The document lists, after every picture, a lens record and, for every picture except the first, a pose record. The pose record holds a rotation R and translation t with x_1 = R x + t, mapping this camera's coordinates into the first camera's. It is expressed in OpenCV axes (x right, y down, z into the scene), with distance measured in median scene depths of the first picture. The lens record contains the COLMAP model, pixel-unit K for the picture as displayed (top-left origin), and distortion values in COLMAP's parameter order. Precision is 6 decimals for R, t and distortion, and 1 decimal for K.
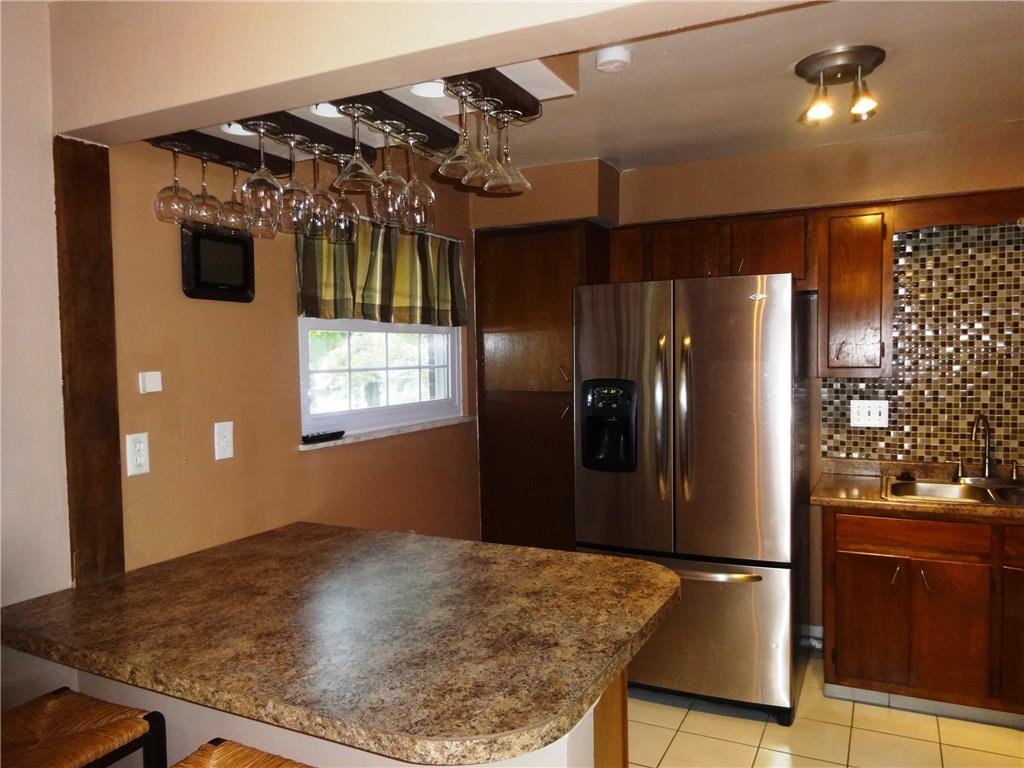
lens RADIAL K [[752.5, 0, 513.7], [0, 752.5, 382.3], [0, 0, 1]] dist [0.007308, -0.012806]
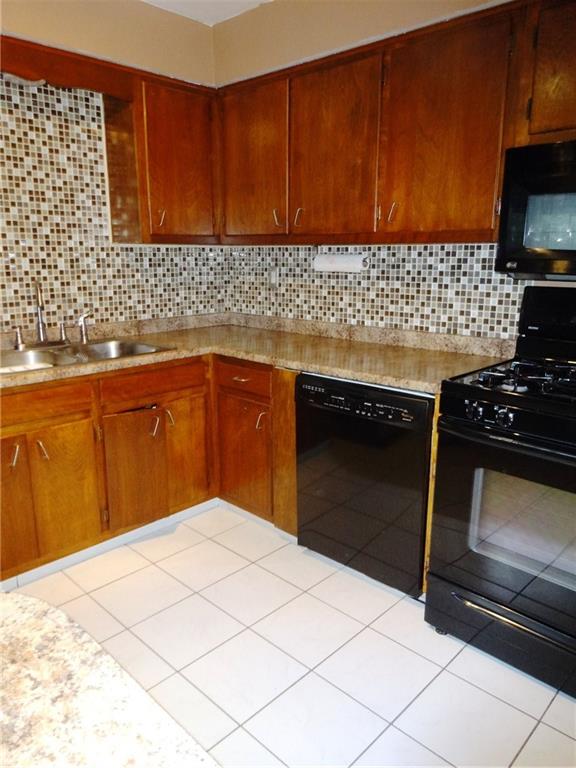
lens RADIAL K [[564.4, 0, 282.4], [0, 564.4, 386.8], [0, 0, 1]] dist [0.007308, -0.012806]
pose [[0.307891, -0.204972, 0.929080, -0.020991], [0.028089, 0.978050, 0.206467, 0.033029], [-0.951007, -0.037472, 0.306890, 0.416721]]
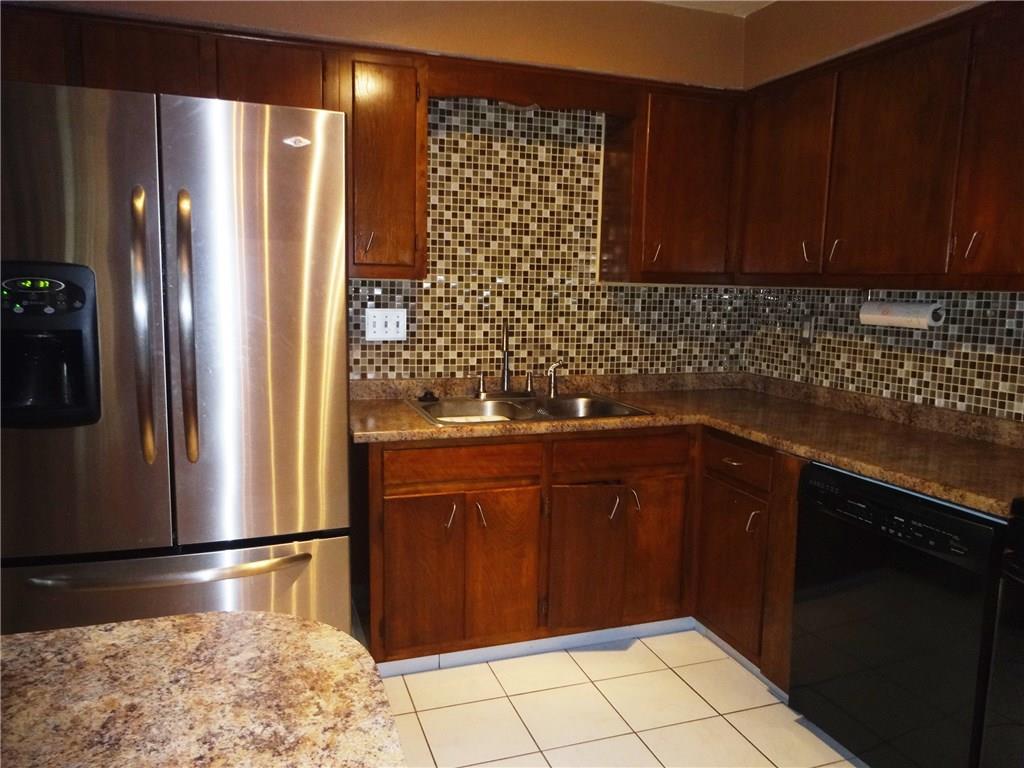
lens RADIAL K [[752.5, 0, 505.1], [0, 752.5, 385.8], [0, 0, 1]] dist [0.007308, -0.012806]
pose [[0.706432, -0.066362, 0.704663, -0.023152], [-0.004742, 0.995129, 0.098471, 0.027892], [-0.707765, -0.072904, 0.702676, 0.339295]]
